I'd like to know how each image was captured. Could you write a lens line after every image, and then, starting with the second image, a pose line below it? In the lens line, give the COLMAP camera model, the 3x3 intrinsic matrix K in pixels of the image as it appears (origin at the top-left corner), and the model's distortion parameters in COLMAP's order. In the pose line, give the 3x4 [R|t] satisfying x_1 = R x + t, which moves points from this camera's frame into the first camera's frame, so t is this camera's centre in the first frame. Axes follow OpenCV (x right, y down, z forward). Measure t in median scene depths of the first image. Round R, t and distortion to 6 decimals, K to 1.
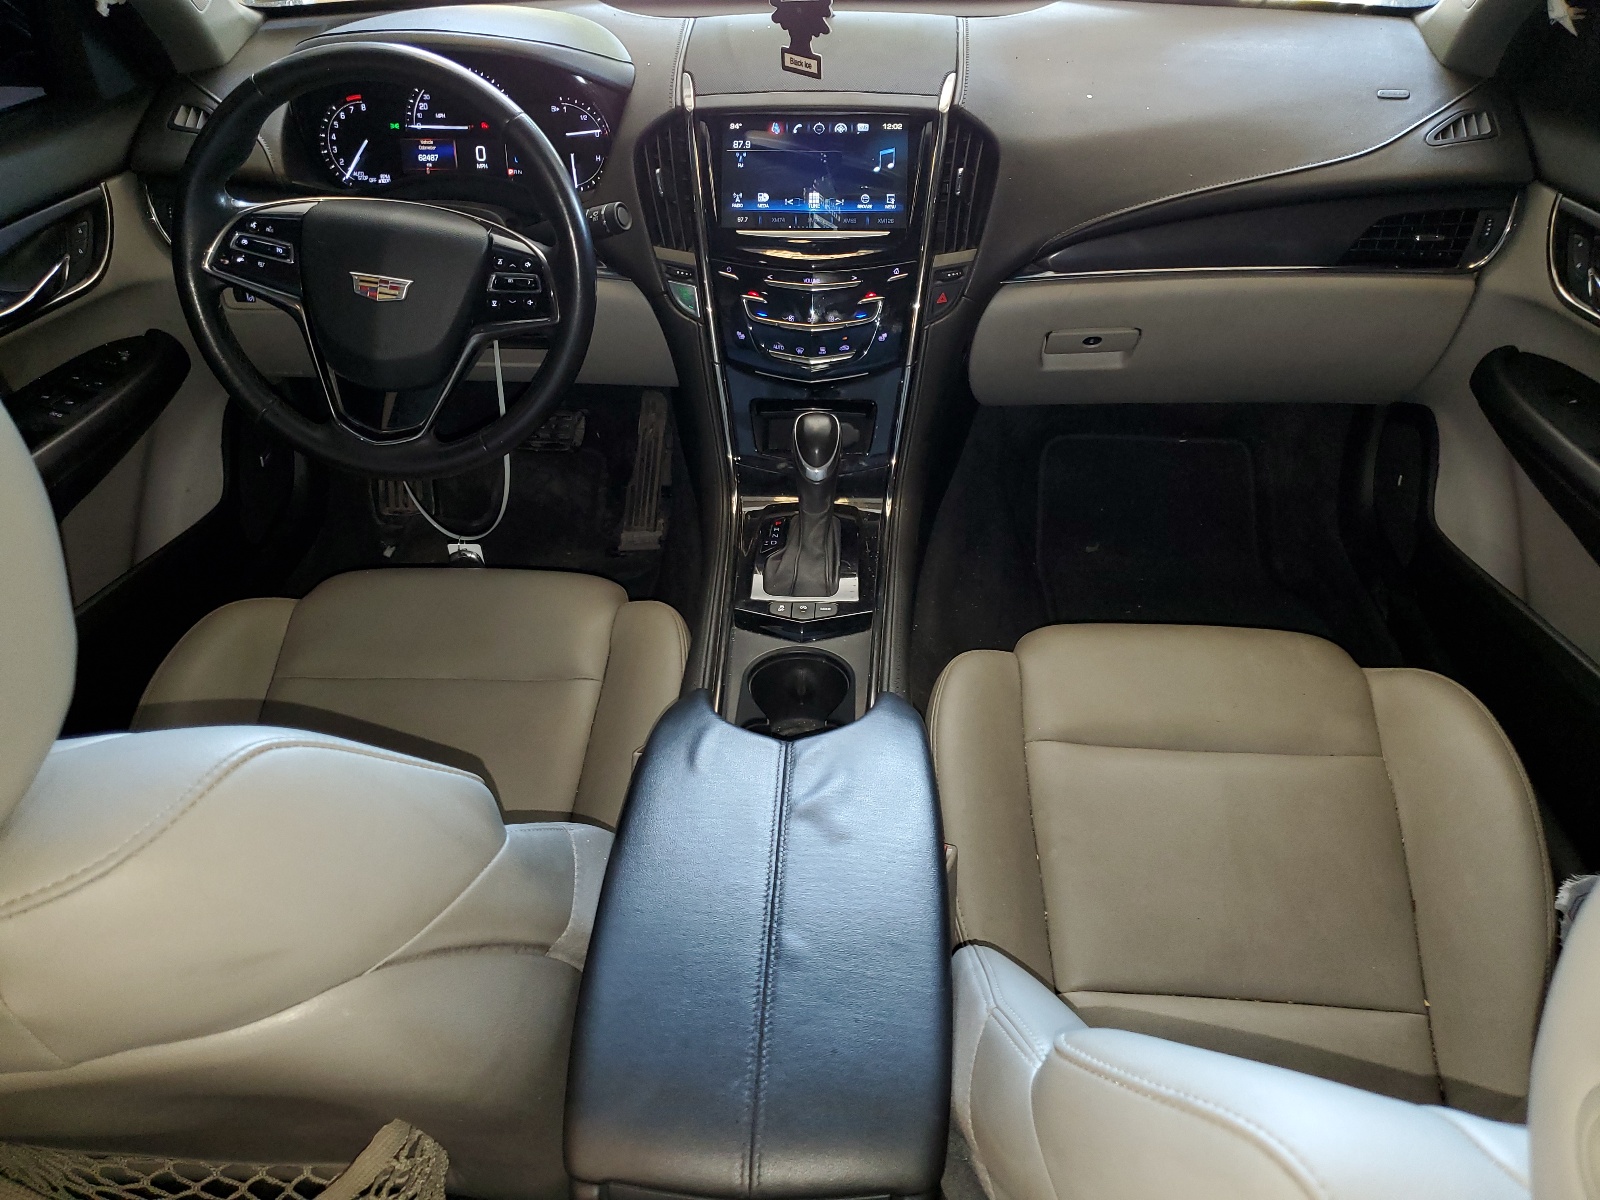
lens RADIAL K [[1273.6, 0, 803.5], [0, 1273.6, 594.0], [0, 0, 1]] dist [0.026332, 0.003006]
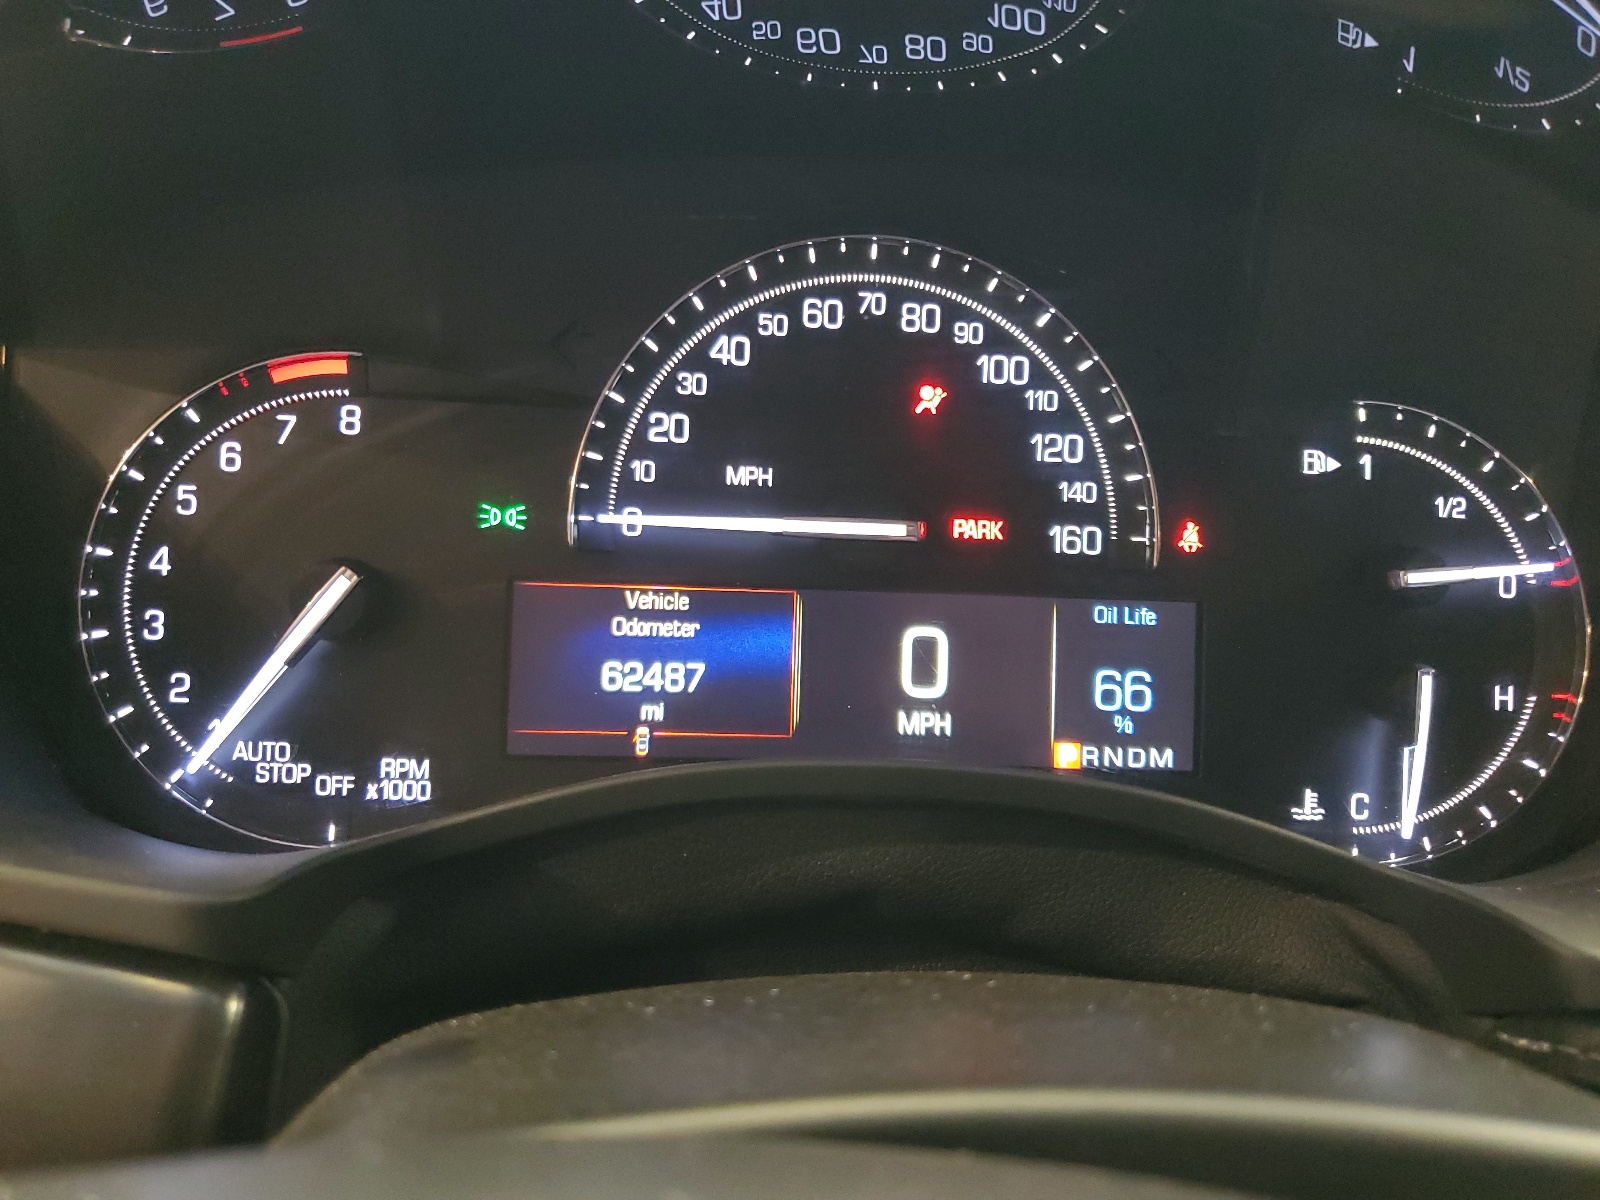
lens RADIAL K [[1273.6, 0, 803.5], [0, 1273.6, 594.0], [0, 0, 1]] dist [0.026332, 0.003006]
pose [[0.996173, 0.030623, 0.081859, -0.287820], [0.005901, 0.910905, -0.412574, -0.274297], [-0.087200, 0.411479, 0.907238, 0.823373]]
